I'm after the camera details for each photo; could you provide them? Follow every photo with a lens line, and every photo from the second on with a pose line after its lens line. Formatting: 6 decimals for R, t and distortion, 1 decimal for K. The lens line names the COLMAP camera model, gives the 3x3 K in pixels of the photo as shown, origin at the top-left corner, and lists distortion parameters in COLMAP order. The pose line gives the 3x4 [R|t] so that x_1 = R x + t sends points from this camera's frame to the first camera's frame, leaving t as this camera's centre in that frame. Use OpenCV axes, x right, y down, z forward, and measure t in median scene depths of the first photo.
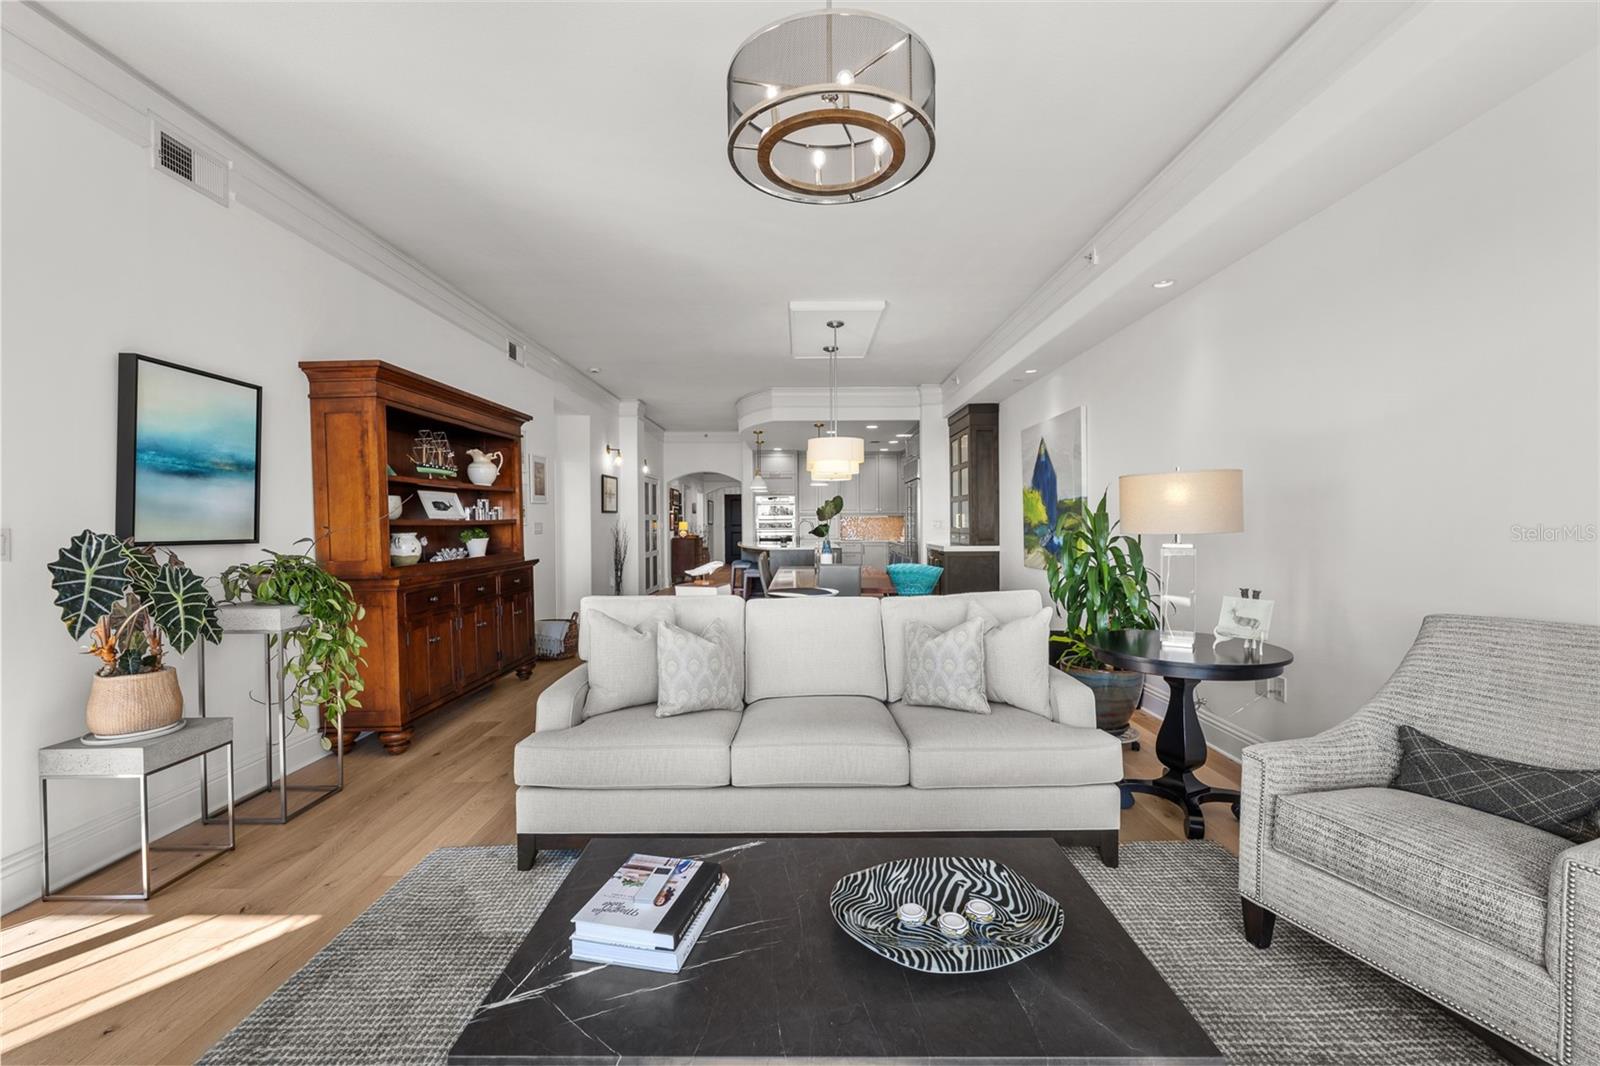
lens RADIAL K [[658.1, 0, 798.6], [0, 658.1, 530.8], [0, 0, 1]] dist [-0.002228, 0.000175]
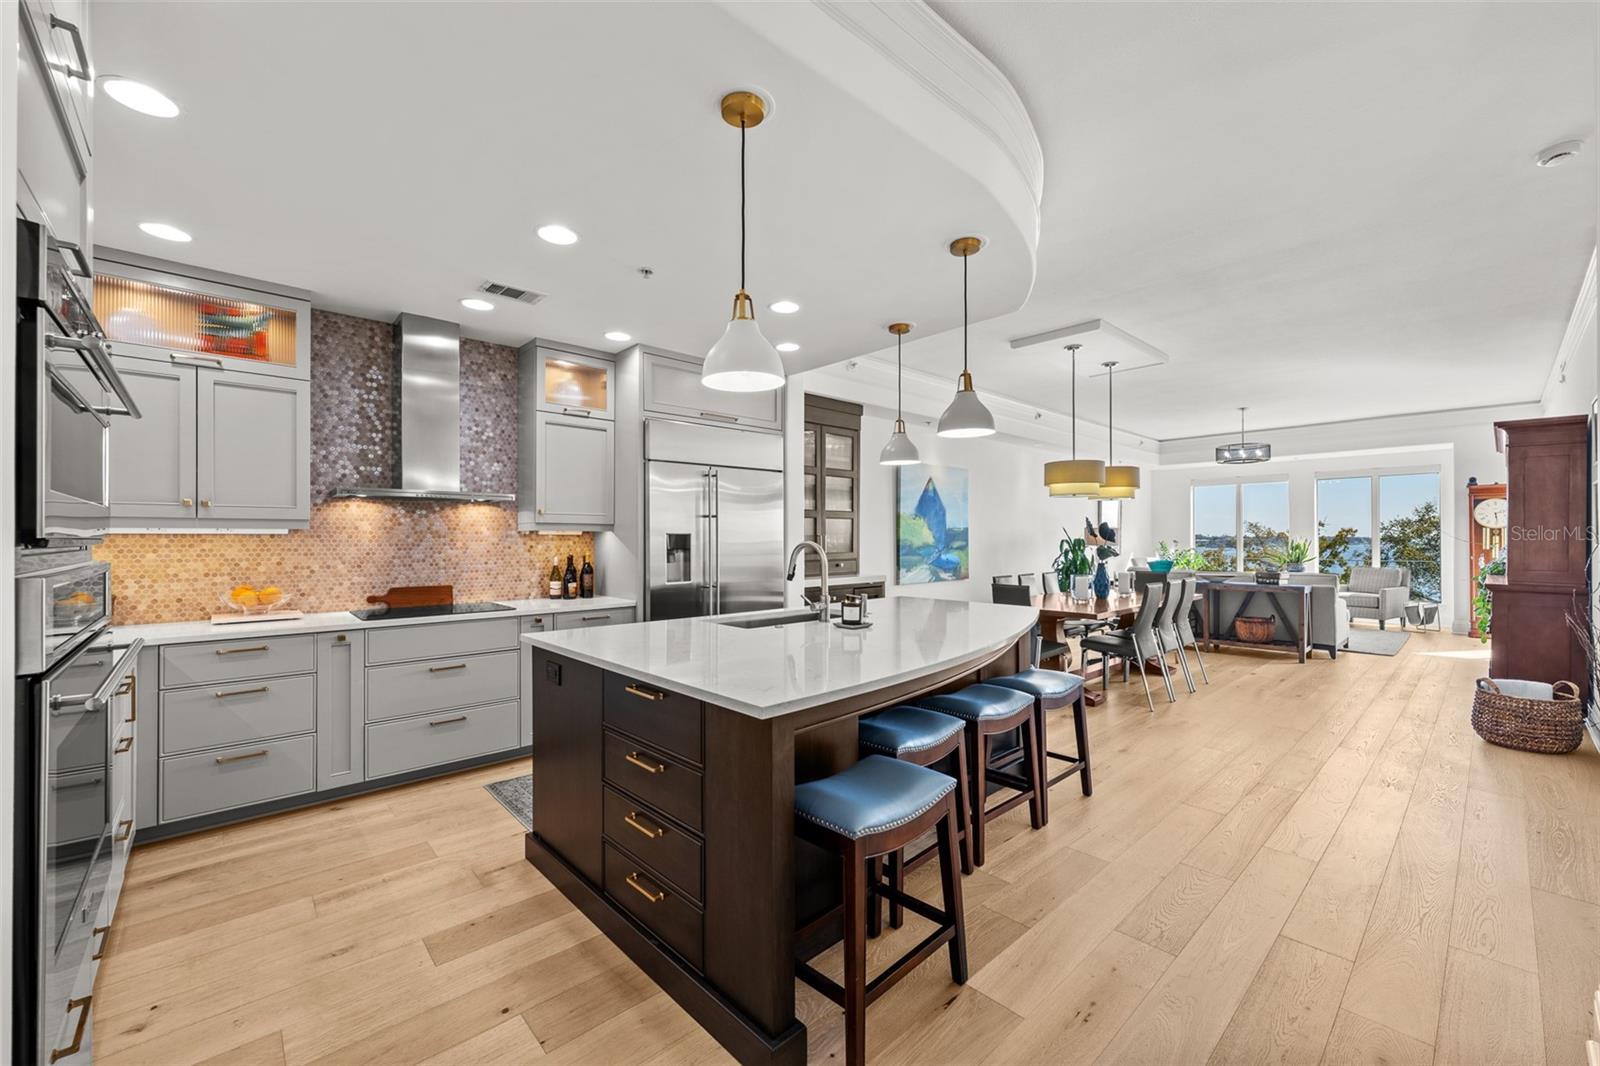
lens RADIAL K [[642.5, 0, 799.1], [0, 642.5, 537.3], [0, 0, 1]] dist [-0.000322, -0.000004]
pose [[-0.683214, 0.009262, 0.730159, -0.708498], [0.015766, 0.999874, 0.002069, -0.065078], [-0.730048, 0.012926, -0.683274, 4.052994]]
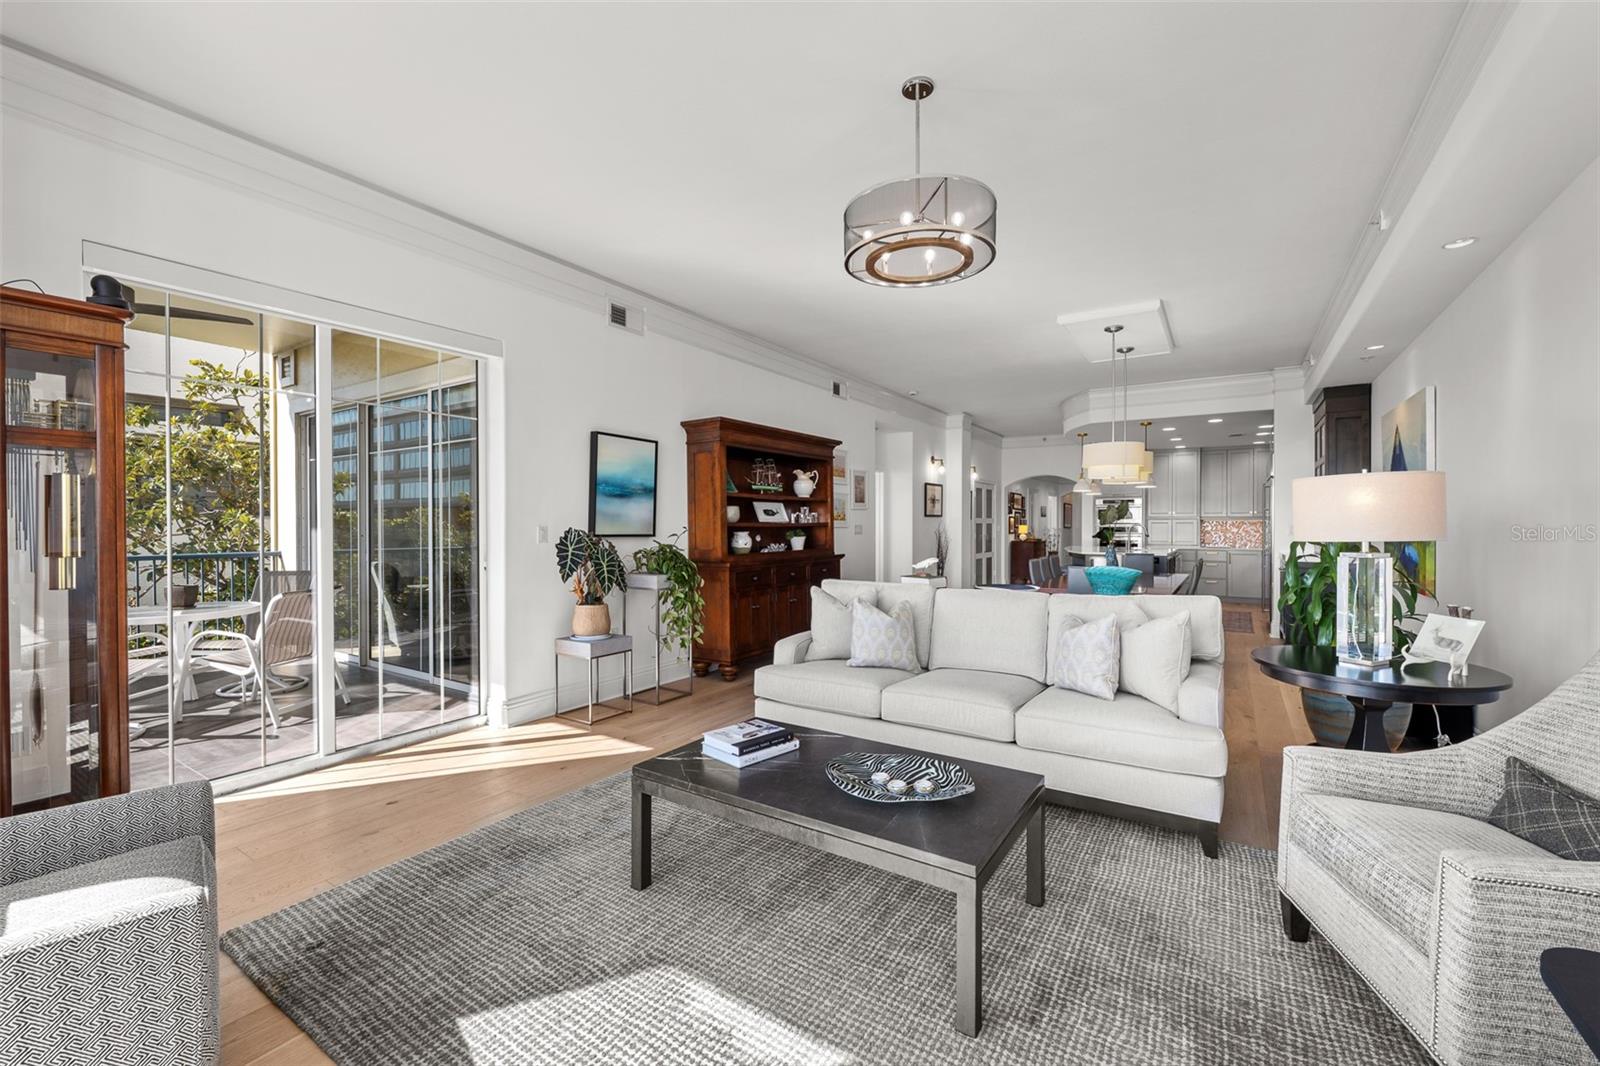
lens RADIAL K [[658.1, 0, 795.8], [0, 658.1, 530.0], [0, 0, 1]] dist [-0.002228, 0.000175]
pose [[0.837507, 0.010435, -0.546327, 0.382198], [-0.013398, 0.999909, -0.001441, -0.000202], [0.546263, 0.008526, 0.837571, -0.190550]]
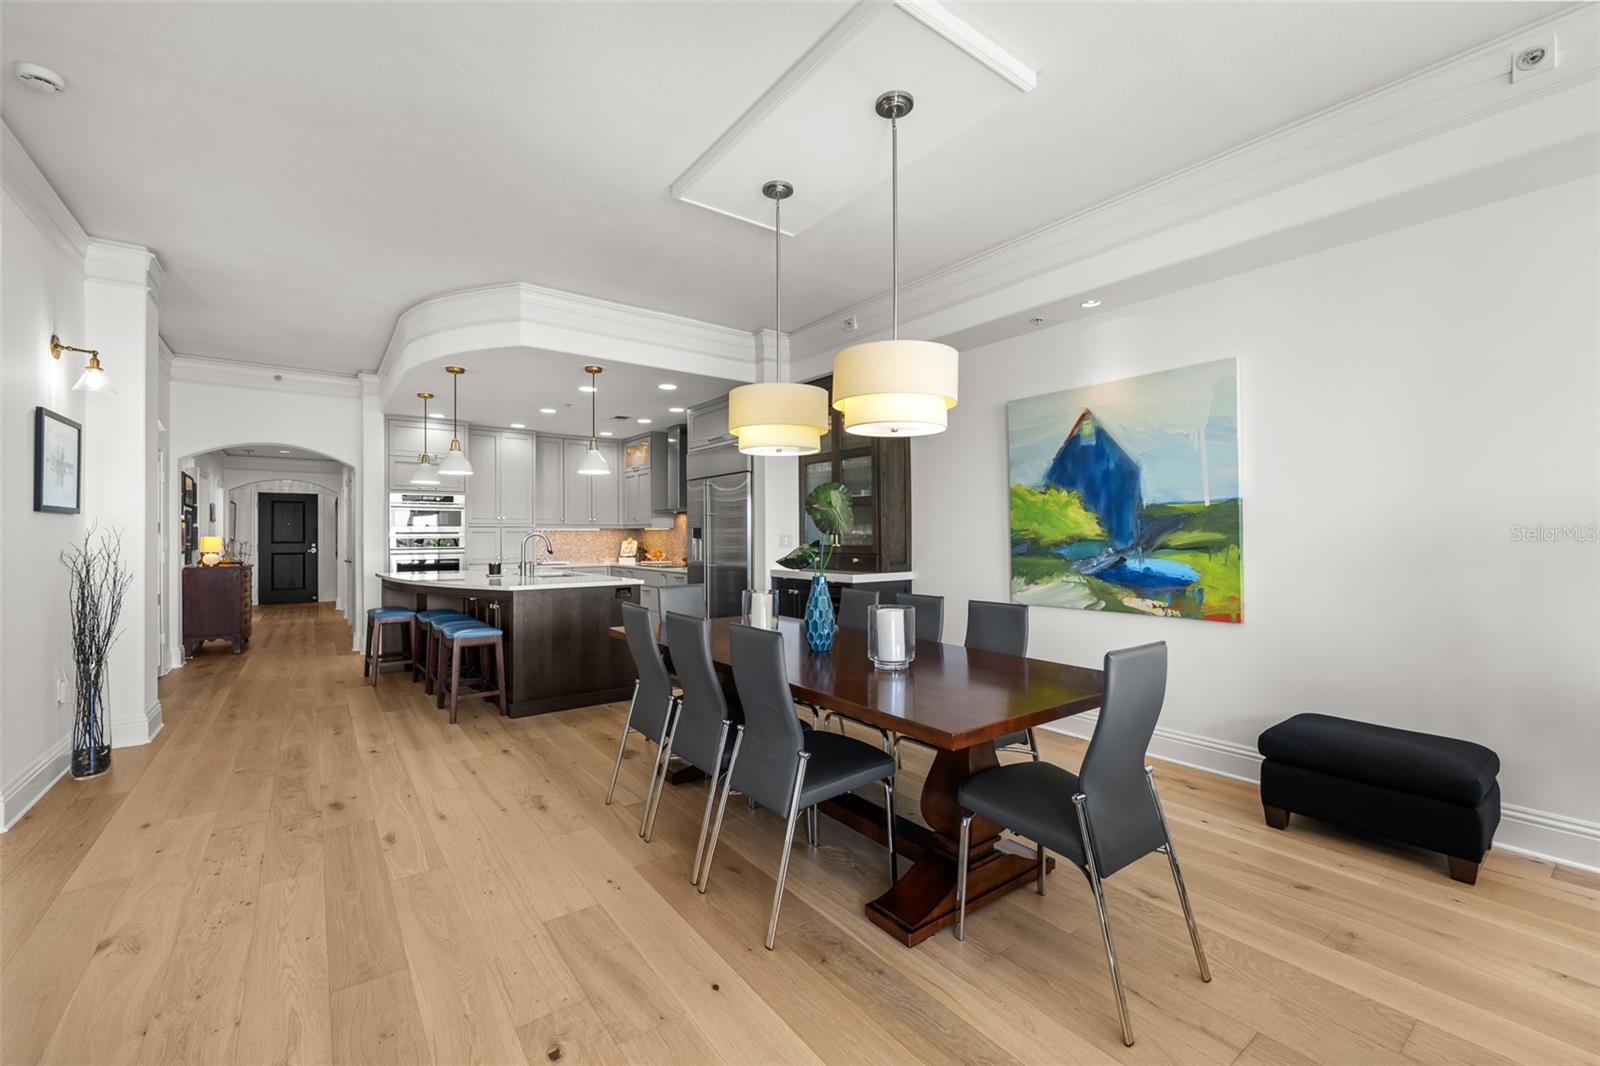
lens RADIAL K [[658.1, 0, 804.2], [0, 658.1, 532.1], [0, 0, 1]] dist [-0.002228, 0.000175]
pose [[0.796933, 0.004776, 0.604048, -0.512083], [0.008159, 0.999792, -0.018668, -0.016191], [-0.604012, 0.019806, 0.796729, 1.294700]]
